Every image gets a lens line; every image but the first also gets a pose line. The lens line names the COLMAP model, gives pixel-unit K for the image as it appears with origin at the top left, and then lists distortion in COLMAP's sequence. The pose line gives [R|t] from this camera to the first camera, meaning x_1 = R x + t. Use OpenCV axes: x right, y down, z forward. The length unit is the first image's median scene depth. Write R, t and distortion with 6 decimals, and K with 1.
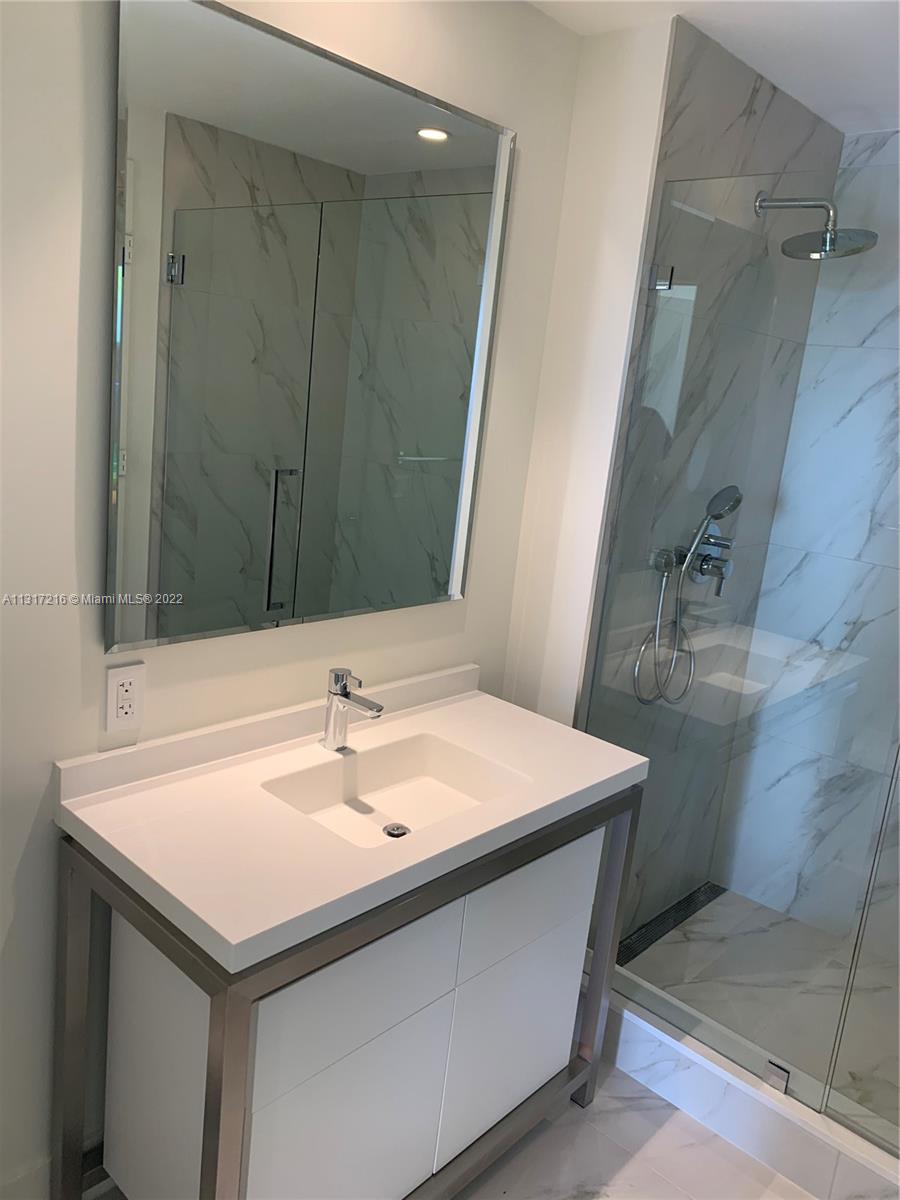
lens RADIAL K [[917.9, 0, 448.5], [0, 917.9, 596.7], [0, 0, 1]] dist [0.063399, -0.056281]
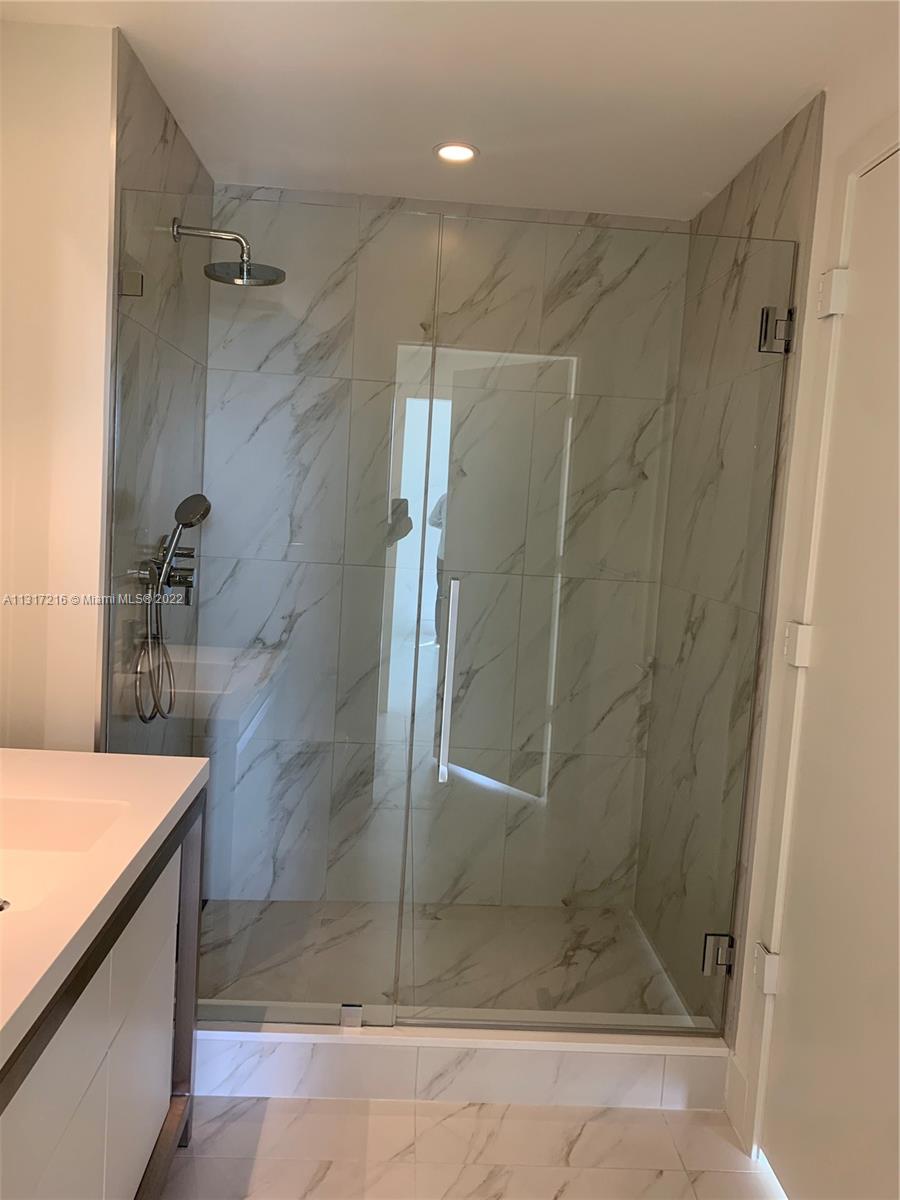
lens RADIAL K [[917.9, 0, 443.0], [0, 917.9, 601.3], [0, 0, 1]] dist [0.063399, -0.056281]
pose [[0.717433, -0.133919, 0.683634, -0.204637], [0.172748, 0.984897, 0.011646, 0.031998], [-0.674869, 0.109742, 0.729732, 0.061394]]
